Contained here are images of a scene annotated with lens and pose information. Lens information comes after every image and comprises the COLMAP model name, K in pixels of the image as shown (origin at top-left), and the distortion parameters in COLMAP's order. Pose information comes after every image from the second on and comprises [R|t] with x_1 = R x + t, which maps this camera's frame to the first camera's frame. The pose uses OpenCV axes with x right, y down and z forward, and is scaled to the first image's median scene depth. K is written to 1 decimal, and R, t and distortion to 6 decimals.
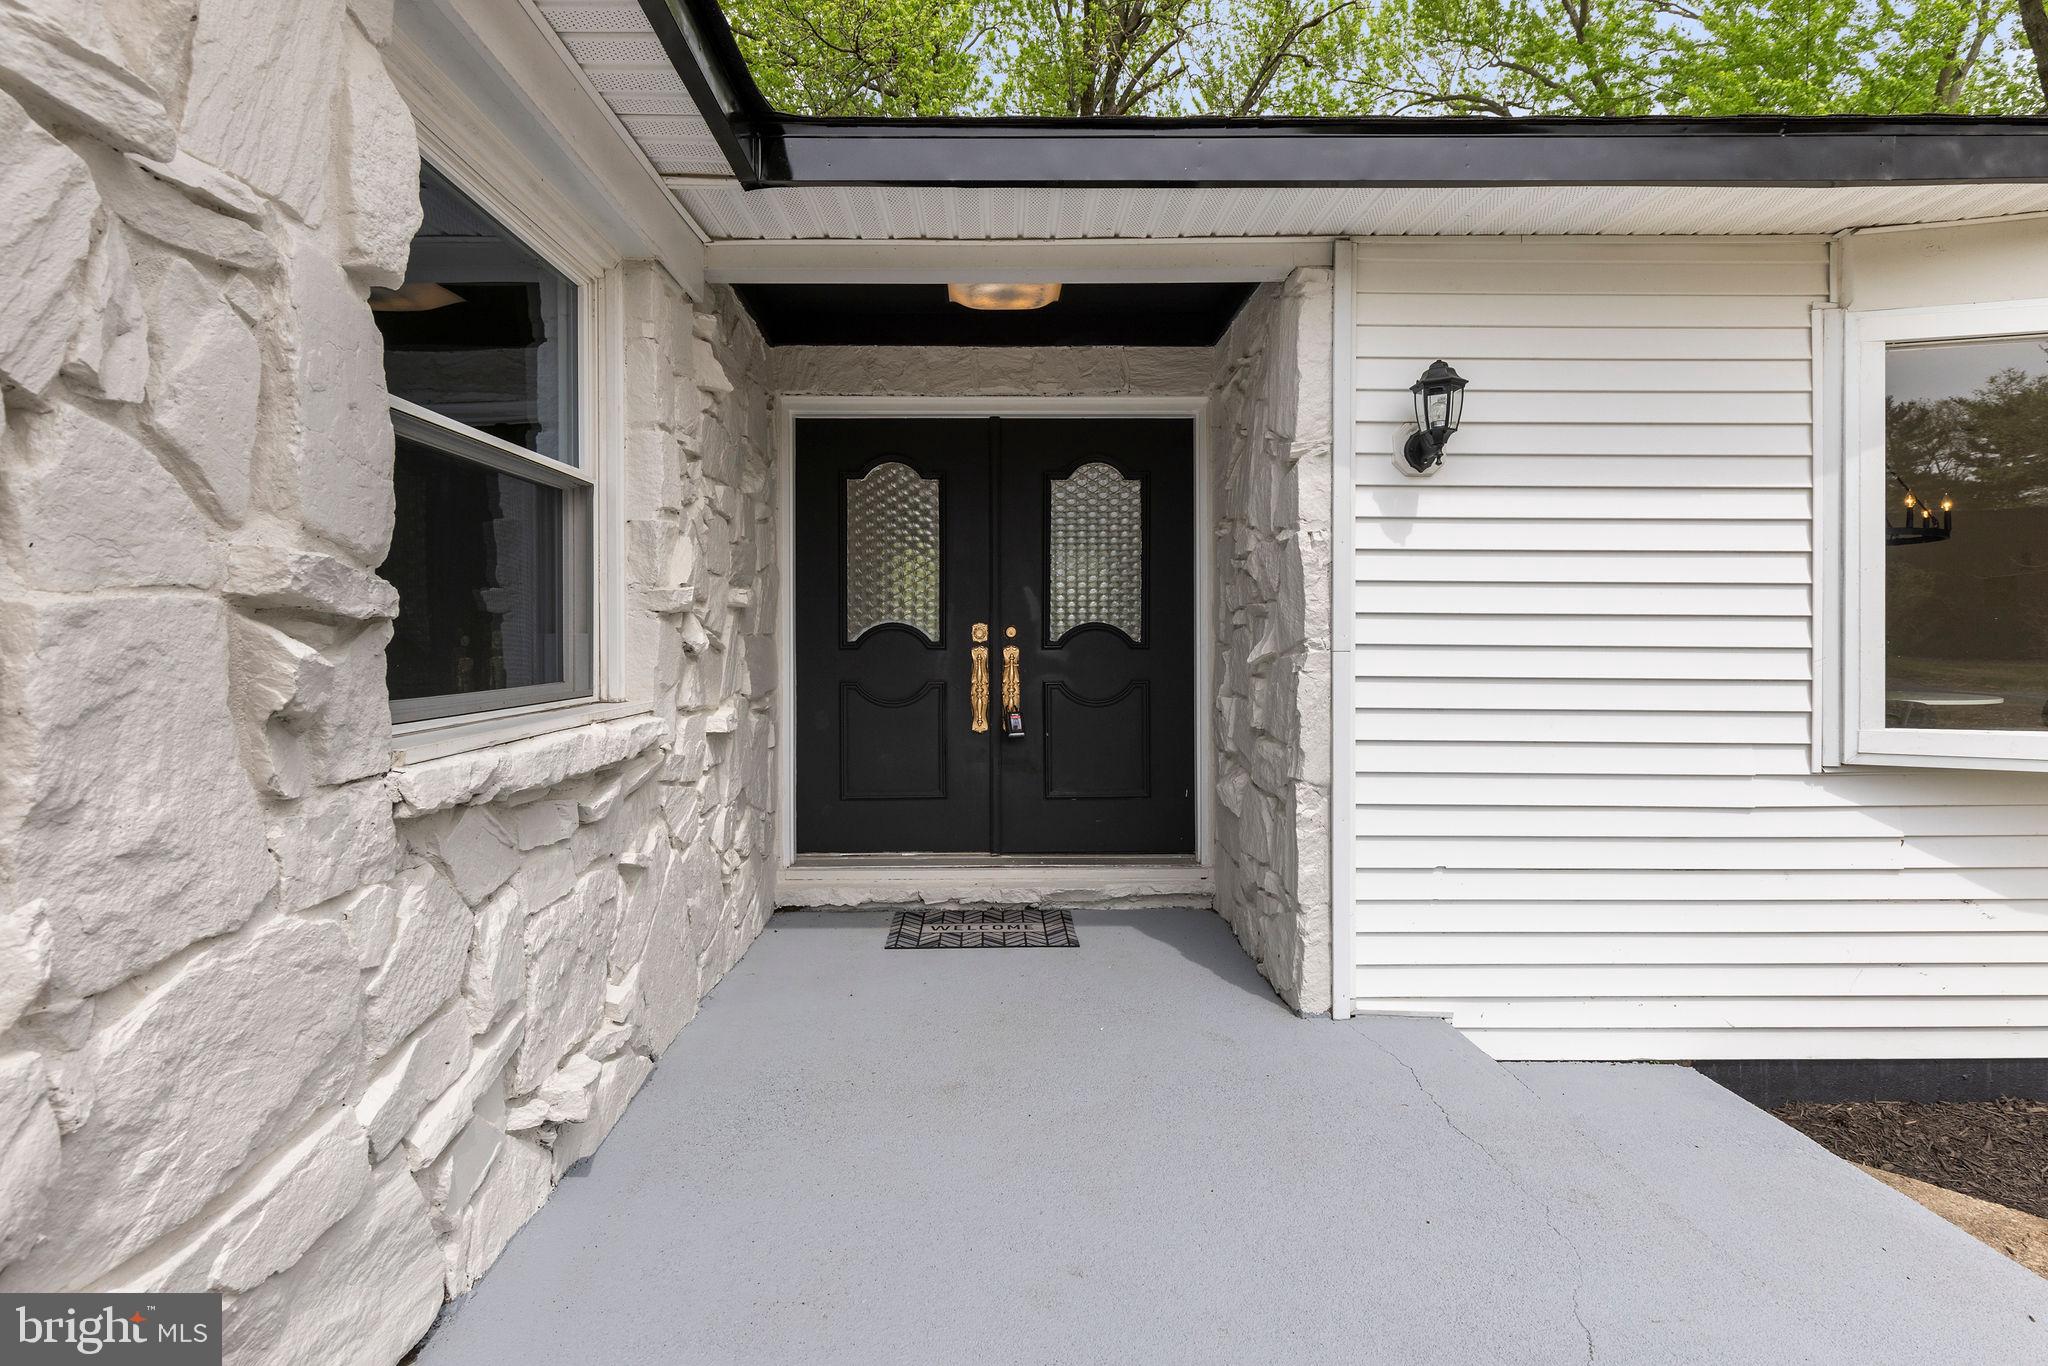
lens RADIAL K [[947.5, 0, 1023.1], [0, 947.5, 637.0], [0, 0, 1]] dist [0.001510, 0.000264]
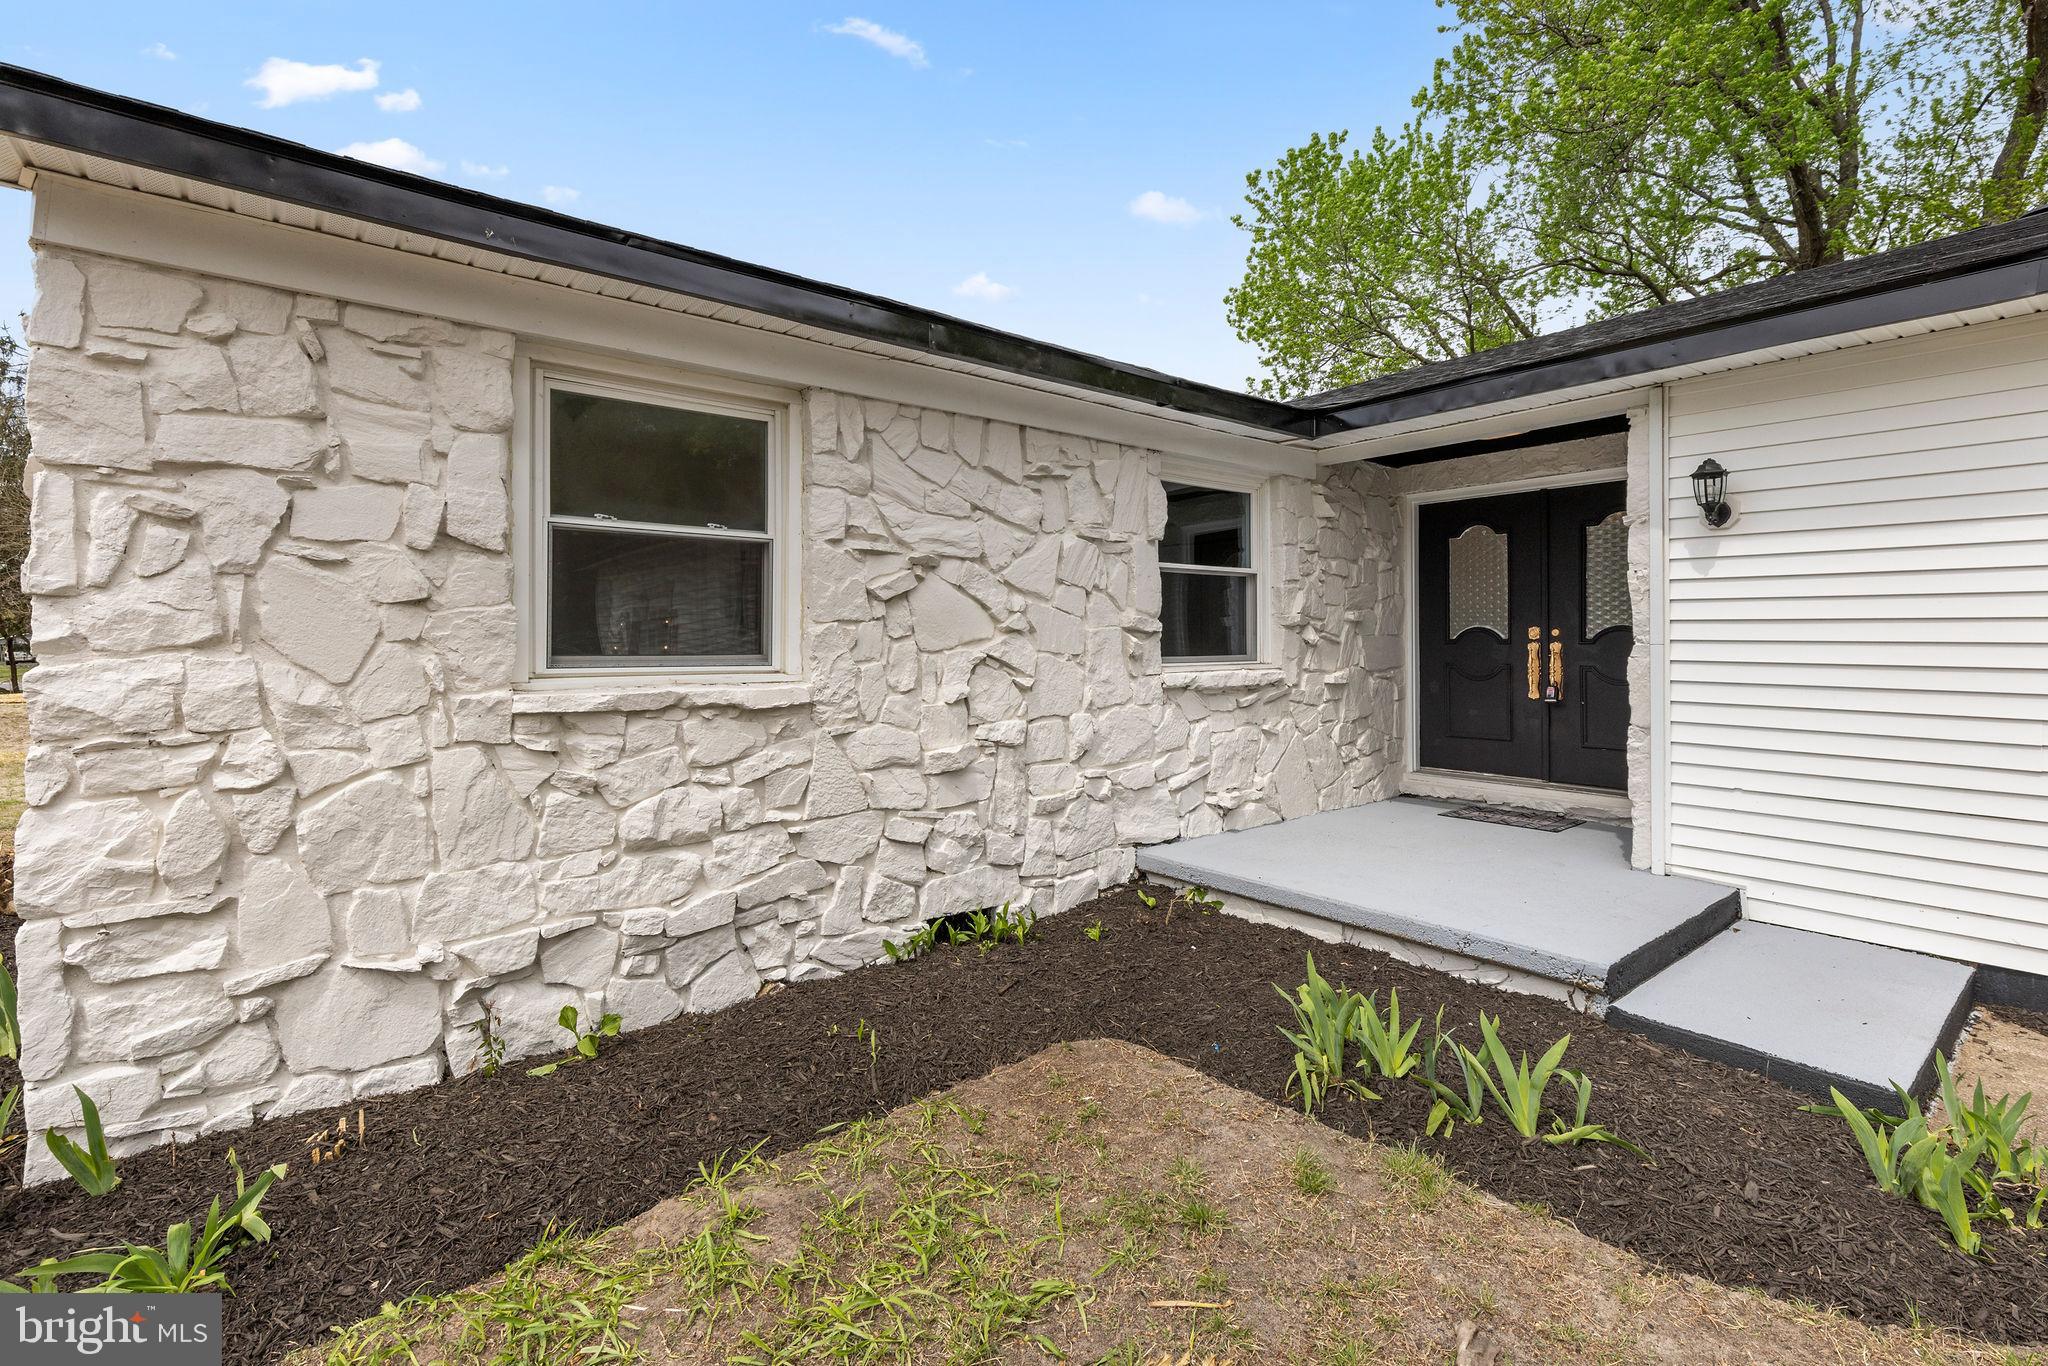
lens RADIAL K [[947.5, 0, 1023.1], [0, 947.5, 637.0], [0, 0, 1]] dist [0.001510, 0.000264]
pose [[0.606285, -0.001117, -0.795246, 0.970708], [0.001963, 0.999998, 0.000092, 0.000065], [0.795245, -0.001617, 0.606286, -0.826818]]
